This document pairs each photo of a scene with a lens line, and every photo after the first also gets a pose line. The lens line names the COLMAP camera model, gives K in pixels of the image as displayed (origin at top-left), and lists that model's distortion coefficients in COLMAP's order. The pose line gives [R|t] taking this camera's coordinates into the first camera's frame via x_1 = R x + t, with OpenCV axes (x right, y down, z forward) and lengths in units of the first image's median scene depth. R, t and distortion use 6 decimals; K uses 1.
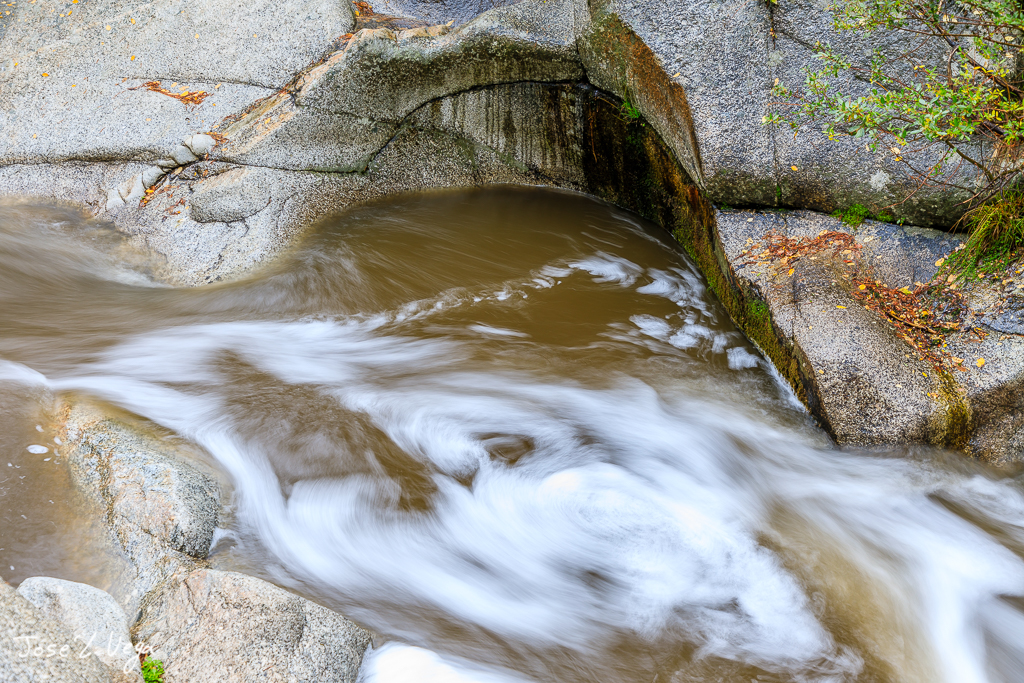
lens RADIAL K [[1349.9, 0, 510.3], [0, 1349.9, 342.9], [0, 0, 1]] dist [0.037078, 0.000000]
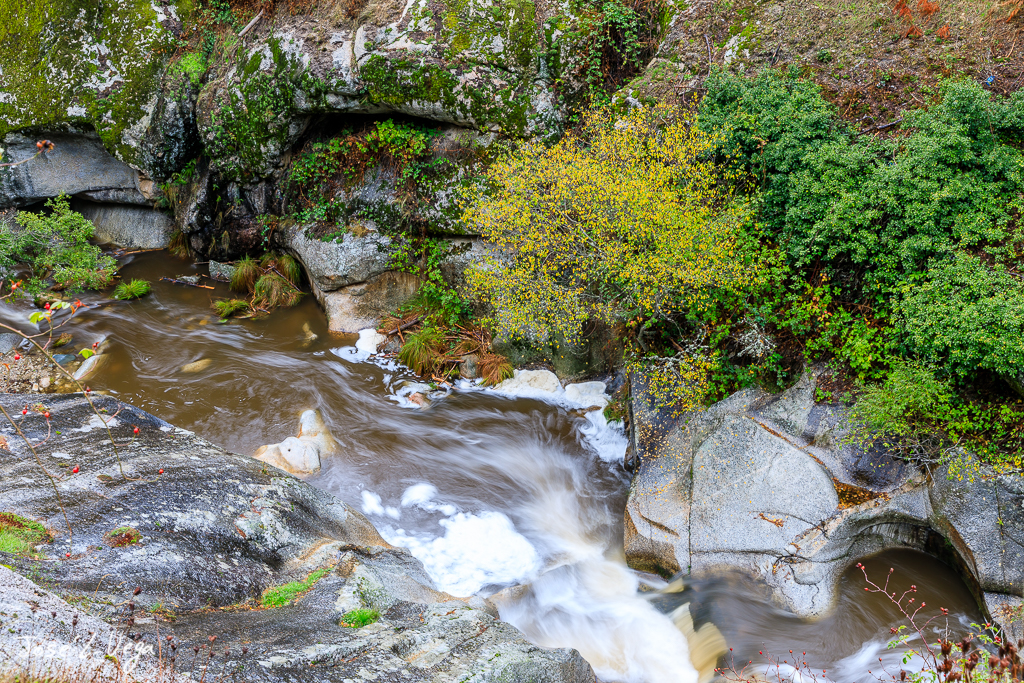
lens RADIAL K [[1273.5, 0, 508.1], [0, 1273.5, 343.3], [0, 0, 1]] dist [0.042332, 0.000000]
pose [[0.994401, -0.038789, -0.098292, -0.548589], [0.051457, 0.990202, 0.129813, -0.975075], [0.092294, -0.134144, 0.986655, -1.699284]]
